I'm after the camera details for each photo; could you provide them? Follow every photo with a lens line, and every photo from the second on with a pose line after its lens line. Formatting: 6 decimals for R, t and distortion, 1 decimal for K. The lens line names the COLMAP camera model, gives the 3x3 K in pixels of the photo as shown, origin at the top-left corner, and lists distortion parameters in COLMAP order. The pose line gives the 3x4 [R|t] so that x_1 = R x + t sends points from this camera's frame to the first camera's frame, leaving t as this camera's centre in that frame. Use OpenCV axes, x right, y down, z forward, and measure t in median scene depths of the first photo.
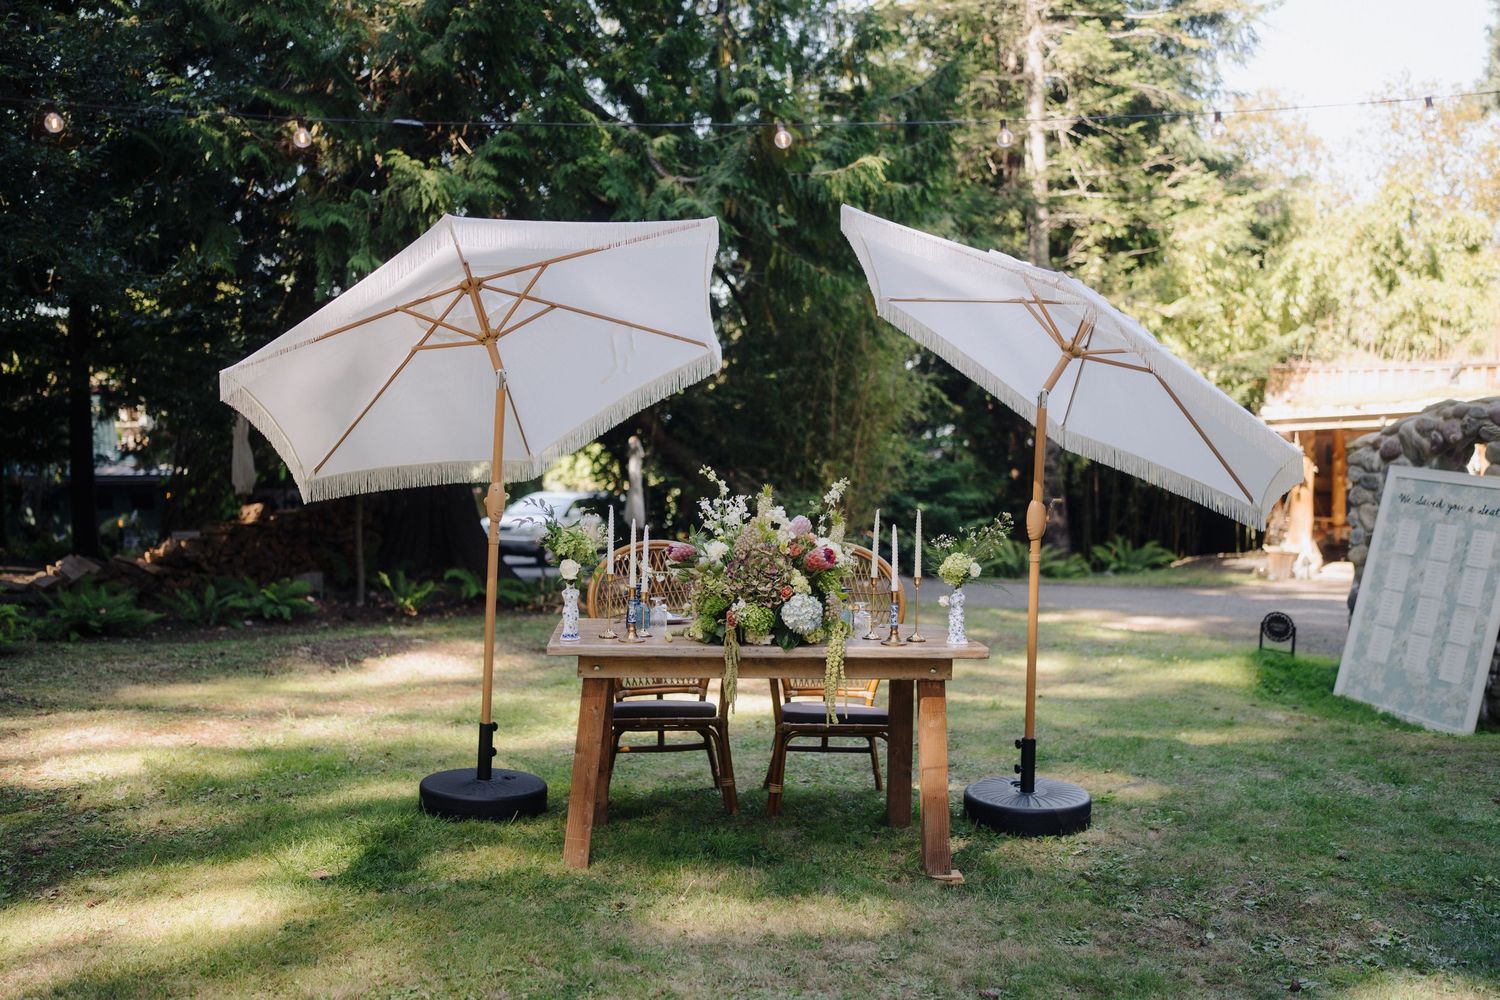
lens RADIAL K [[1443.6, 0, 750.0], [0, 1443.6, 500.0], [0, 0, 1]] dist [-0.027547, 0.178232]
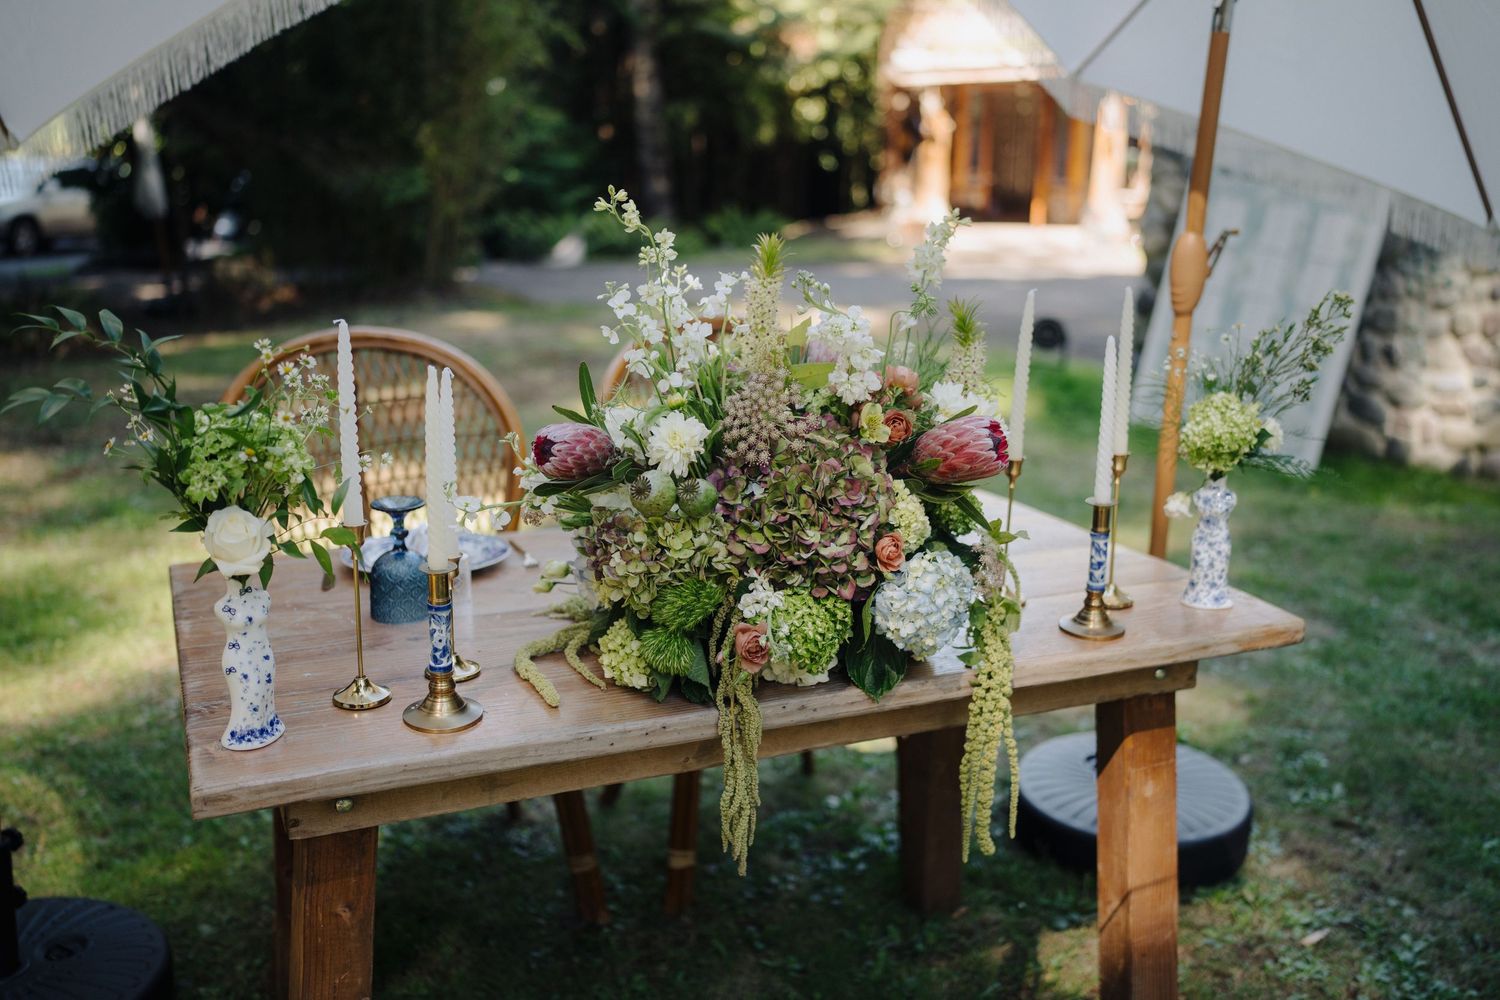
lens RADIAL K [[1443.6, 0, 750.0], [0, 1443.6, 500.0], [0, 0, 1]] dist [-0.027547, 0.178232]
pose [[0.947646, -0.087280, 0.307164, -0.114961], [0.013479, 0.971997, 0.234607, -0.032551], [-0.319039, -0.218184, 0.922285, 0.677540]]
